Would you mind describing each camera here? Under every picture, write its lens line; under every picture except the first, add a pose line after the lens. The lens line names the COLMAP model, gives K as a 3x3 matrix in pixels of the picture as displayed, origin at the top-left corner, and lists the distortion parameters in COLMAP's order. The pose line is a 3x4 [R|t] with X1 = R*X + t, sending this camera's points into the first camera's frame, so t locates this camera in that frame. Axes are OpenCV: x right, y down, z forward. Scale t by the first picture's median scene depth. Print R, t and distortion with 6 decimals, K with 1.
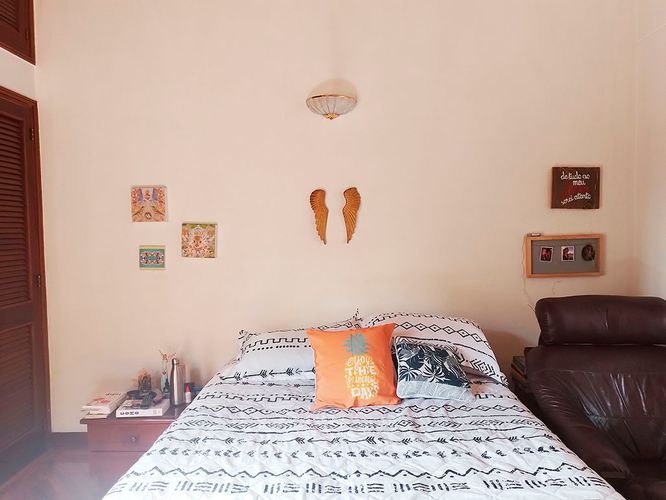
lens RADIAL K [[502.1, 0, 333.5], [0, 502.1, 249.5], [0, 0, 1]] dist [0.013059, -0.001066]
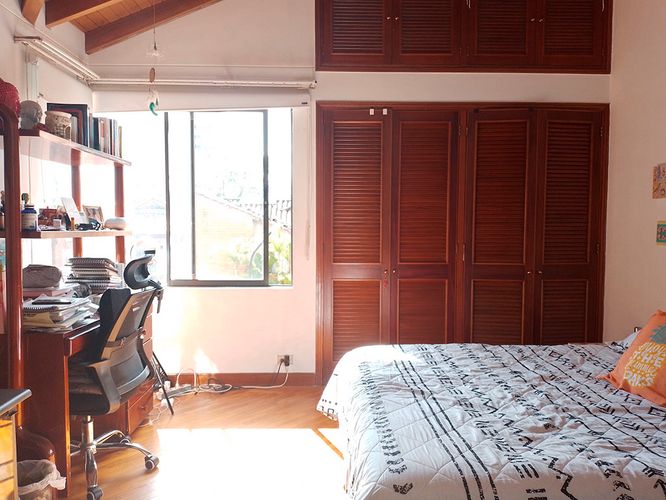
lens RADIAL K [[502.1, 0, 332.3], [0, 502.1, 250.1], [0, 0, 1]] dist [0.013059, -0.001066]
pose [[0.042799, 0.065295, -0.996948, 0.658760], [-0.044069, 0.997014, 0.063407, 0.015982], [0.998111, 0.041221, 0.045548, 0.291009]]
